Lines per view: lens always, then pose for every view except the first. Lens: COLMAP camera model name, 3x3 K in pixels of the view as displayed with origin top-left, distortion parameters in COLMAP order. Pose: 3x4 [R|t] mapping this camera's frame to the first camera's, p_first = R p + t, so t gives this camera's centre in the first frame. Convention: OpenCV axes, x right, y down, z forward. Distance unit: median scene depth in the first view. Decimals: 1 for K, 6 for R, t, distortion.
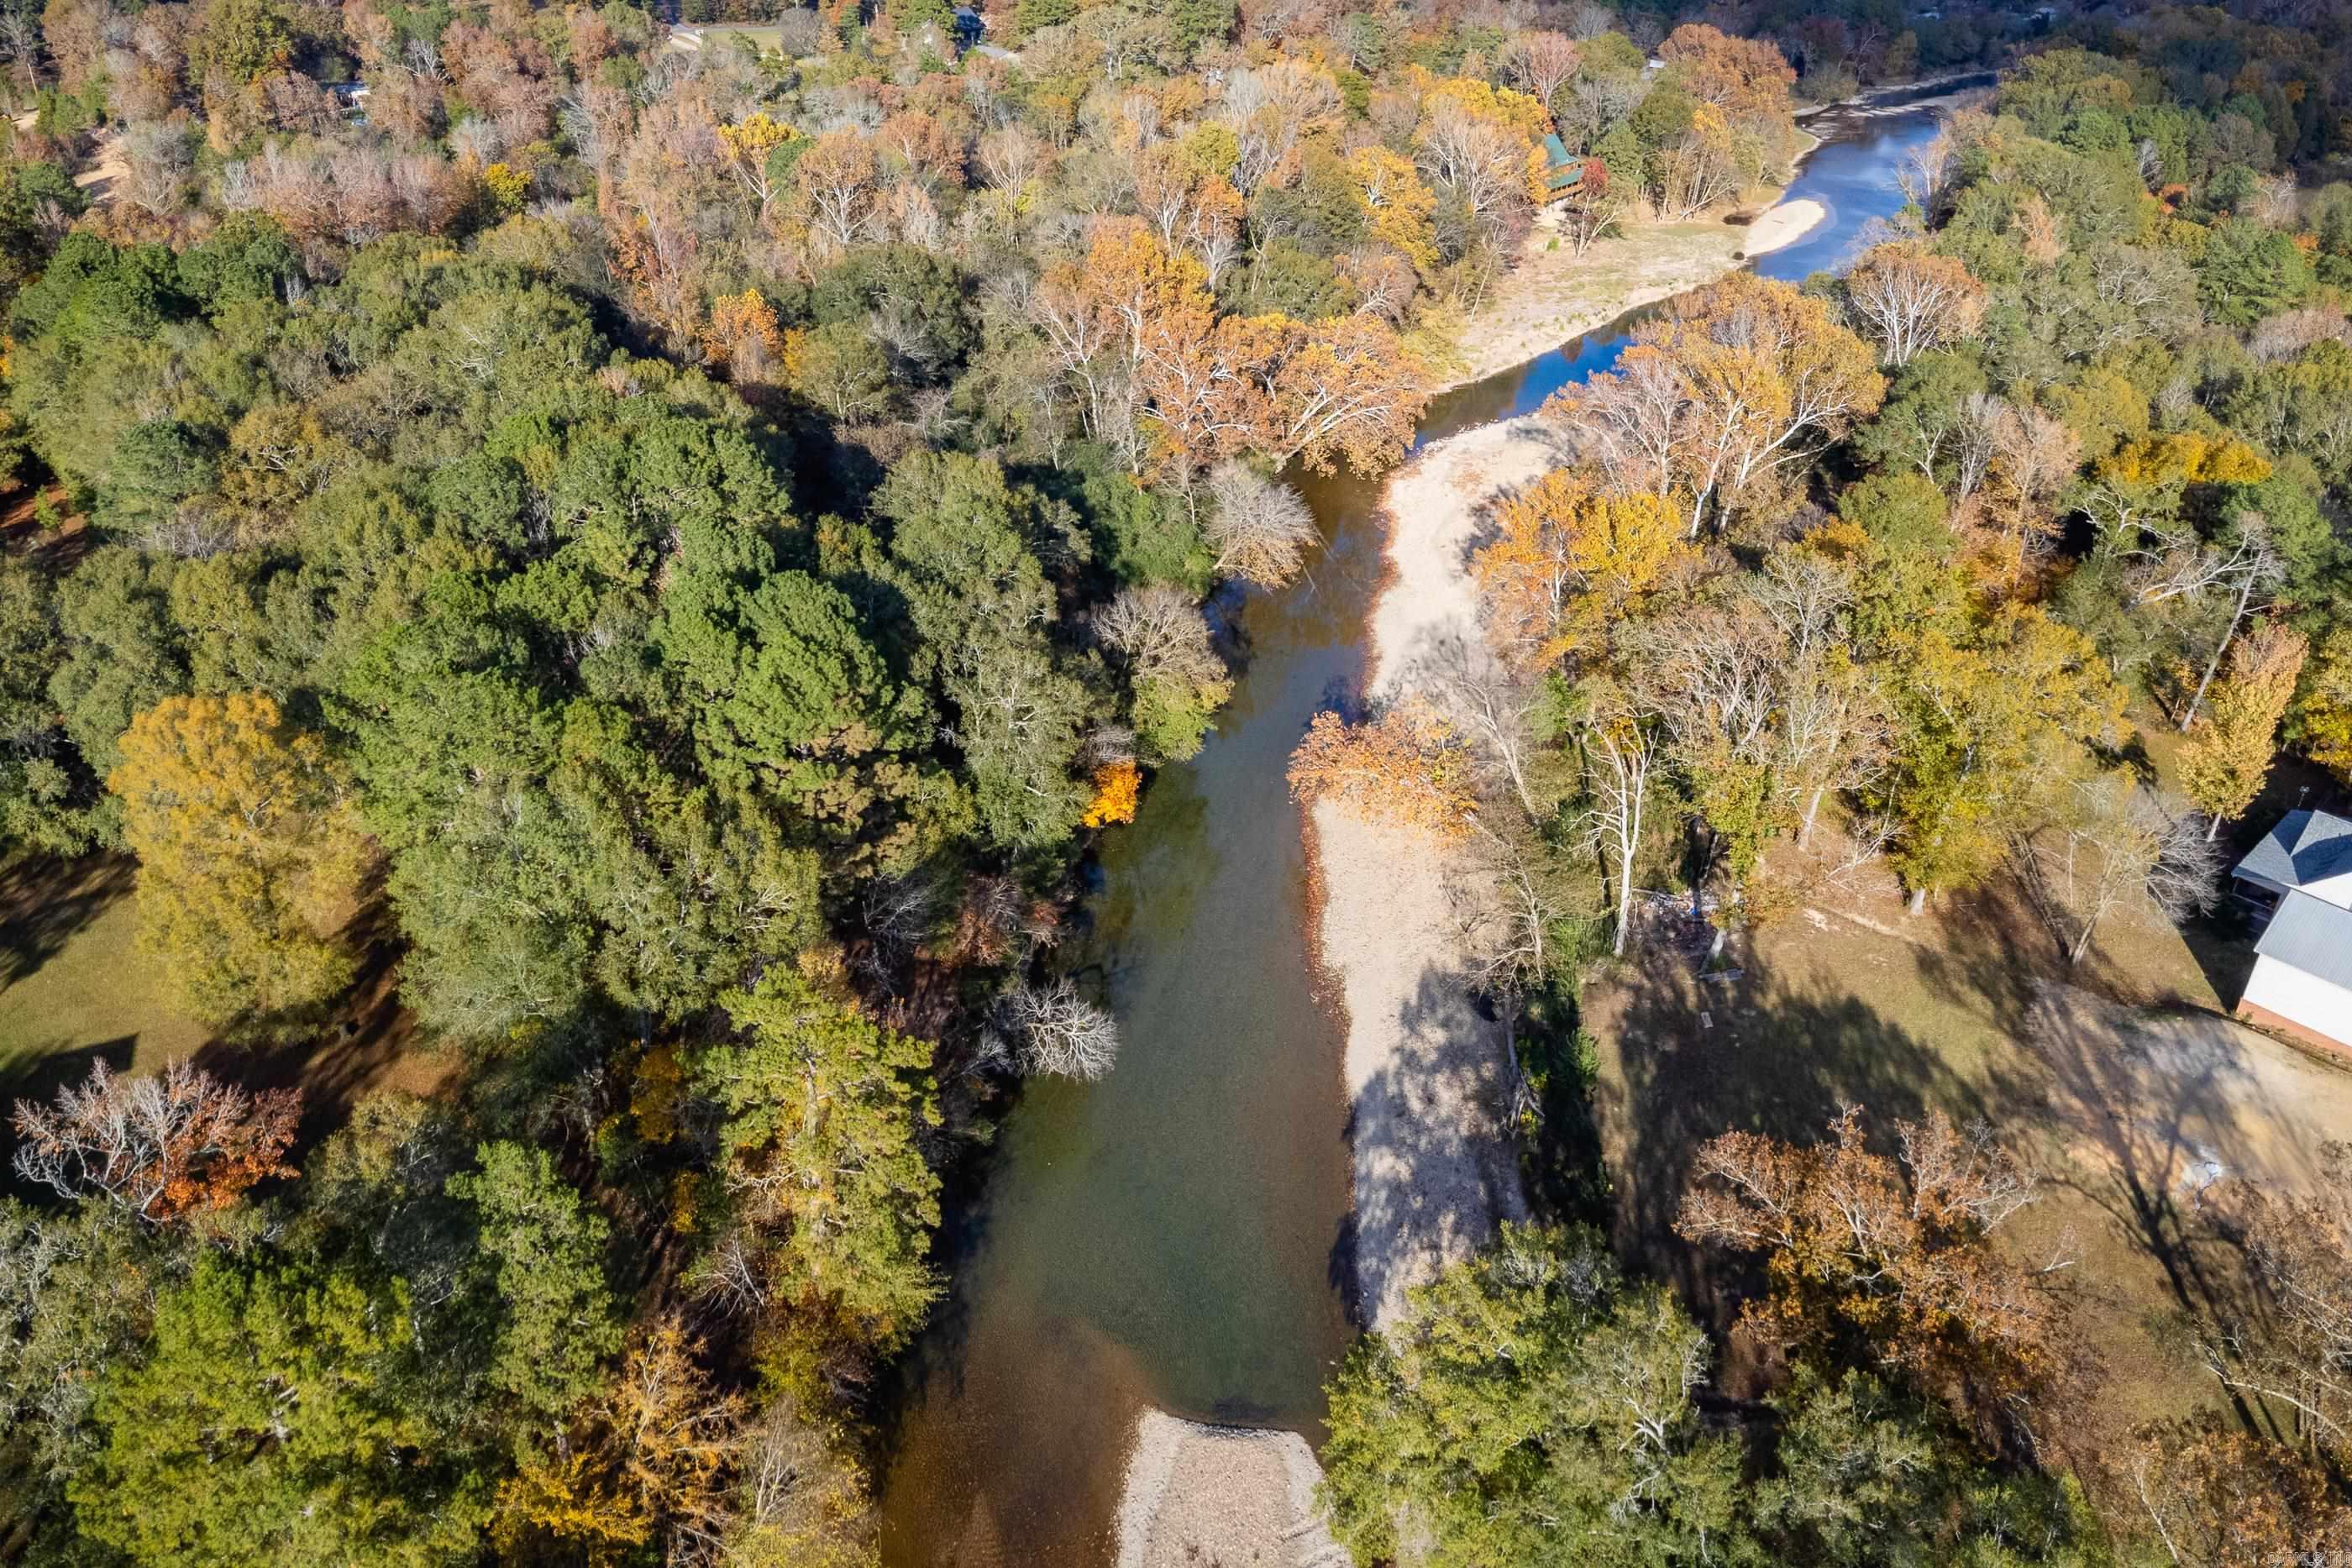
lens RADIAL K [[1680.3, 0, 1151.3], [0, 1680.3, 663.3], [0, 0, 1]] dist [0.003606, -0.002981]
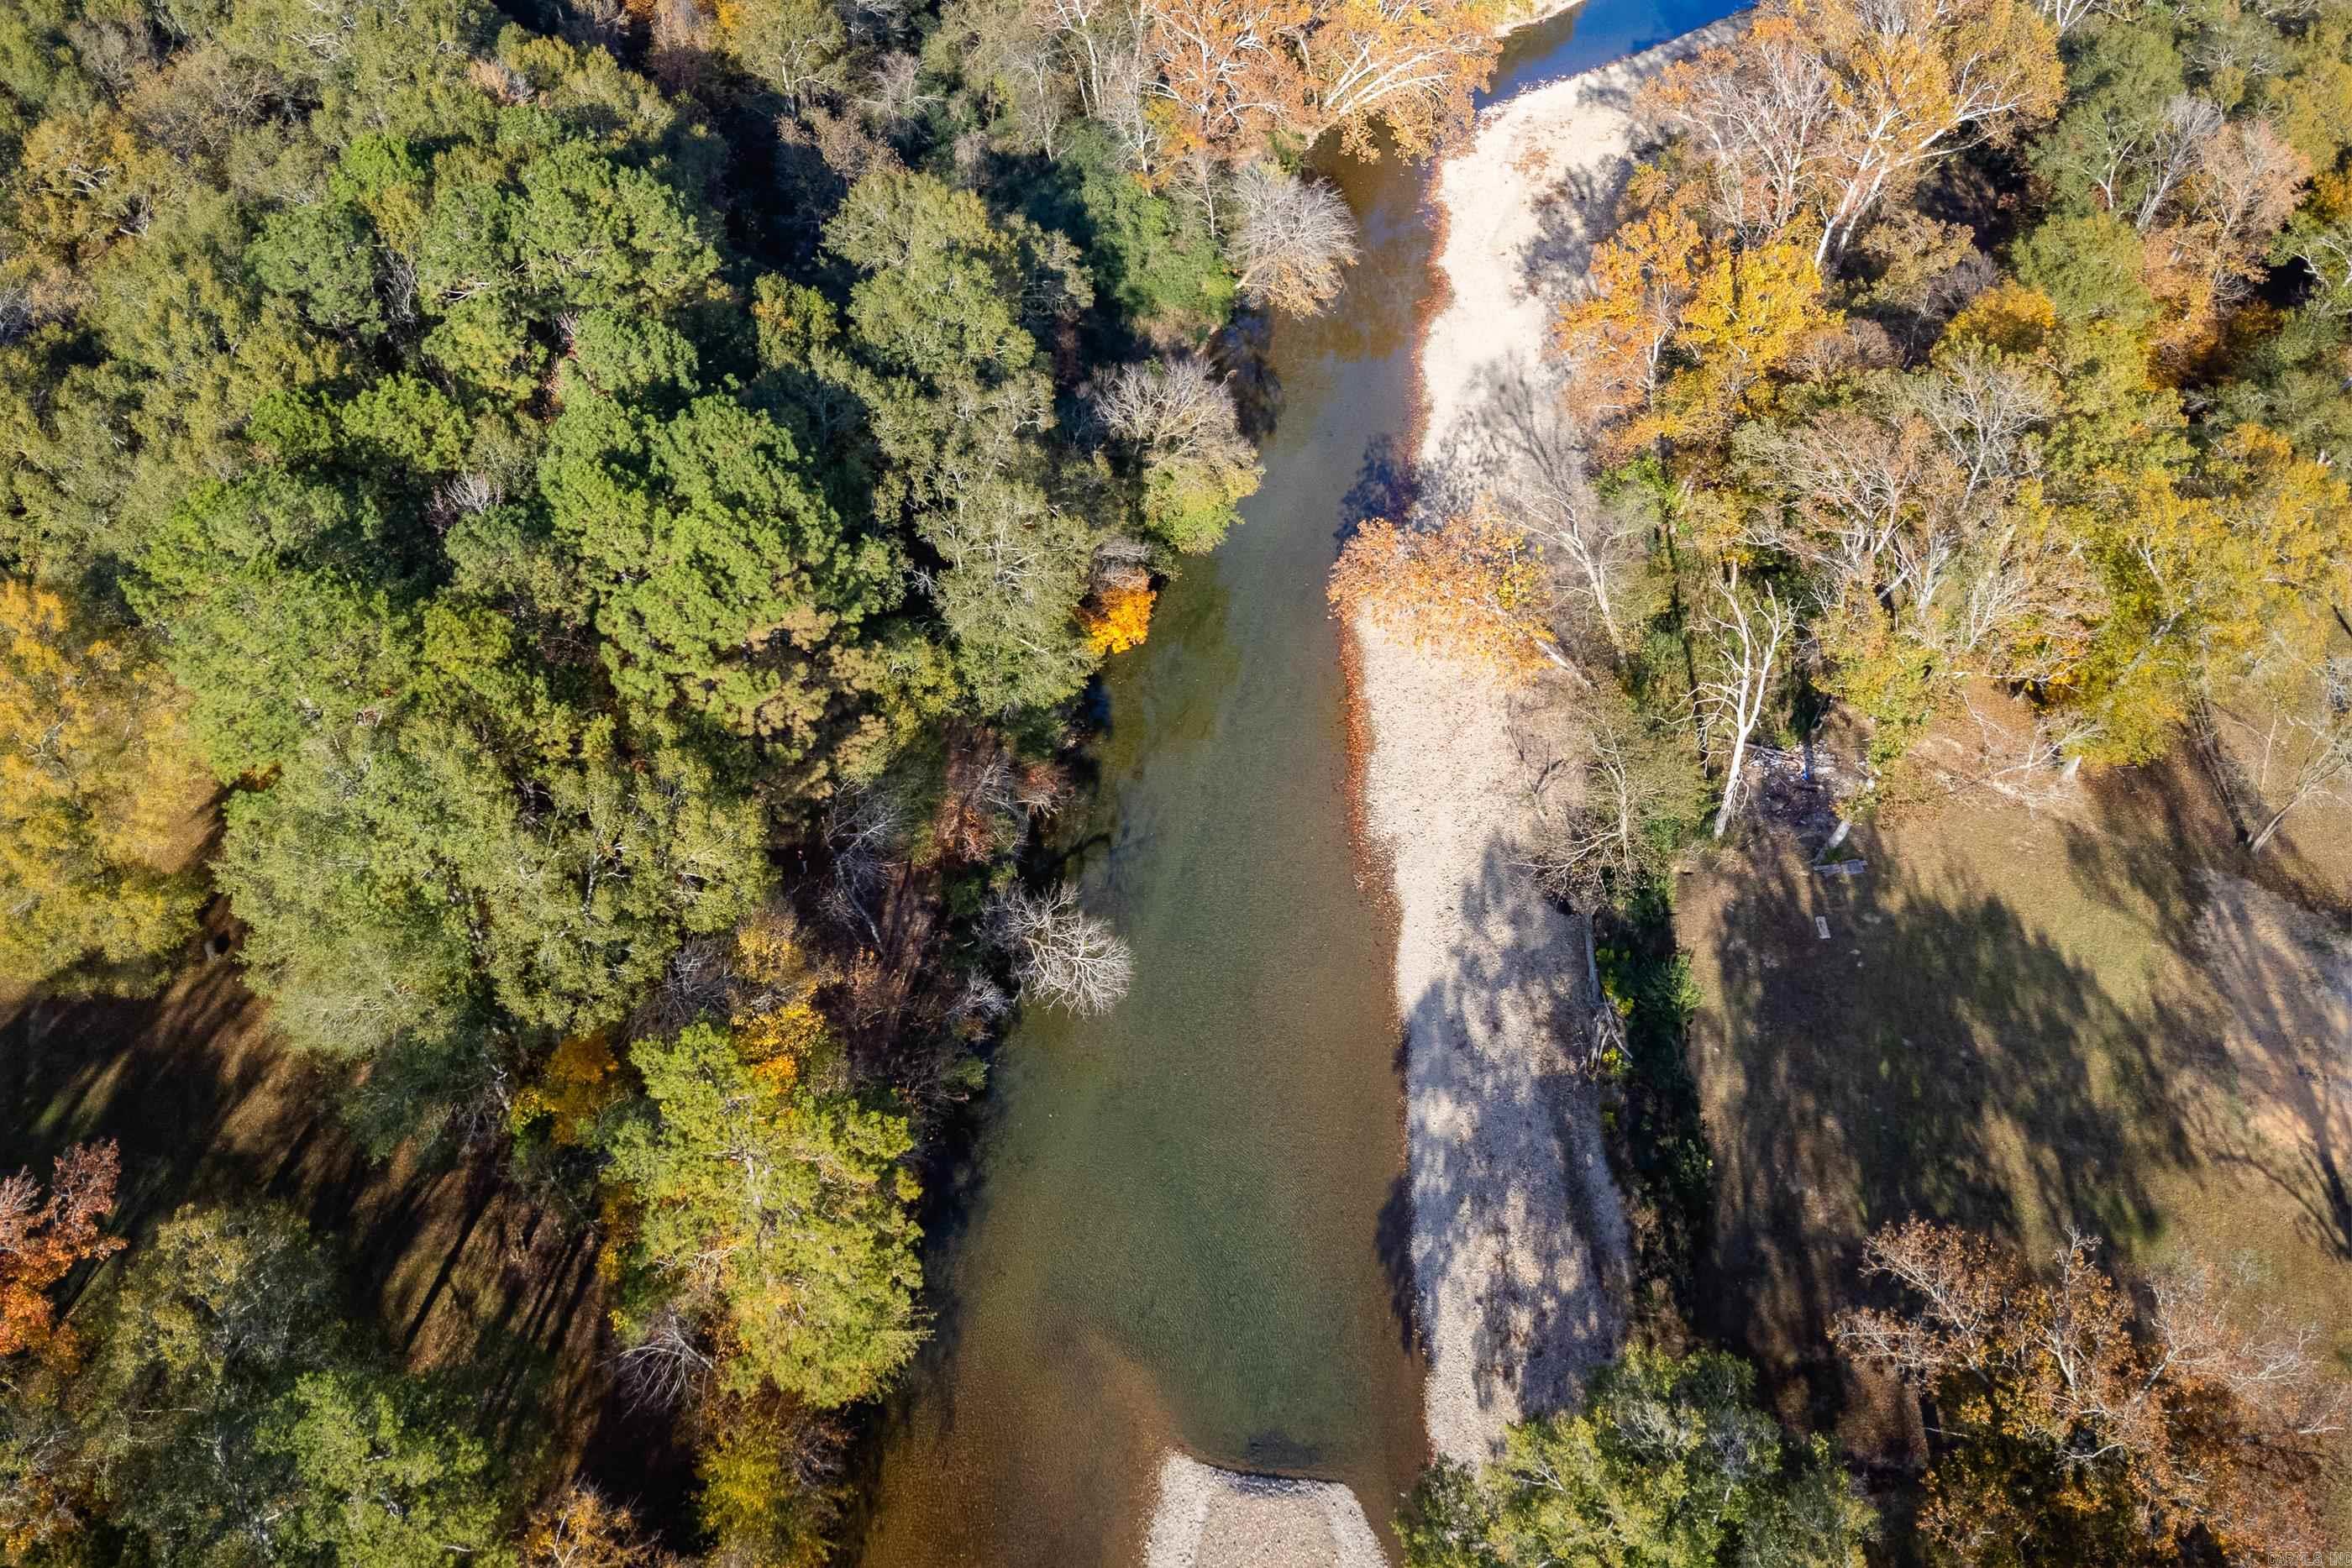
lens RADIAL K [[1680.3, 0, 1151.3], [0, 1680.3, 663.3], [0, 0, 1]] dist [0.003606, -0.002981]
pose [[0.999975, 0.004739, 0.005164, -0.013250], [-0.005837, 0.970933, 0.239280, -0.109362], [-0.003880, -0.239304, 0.970937, 0.188793]]
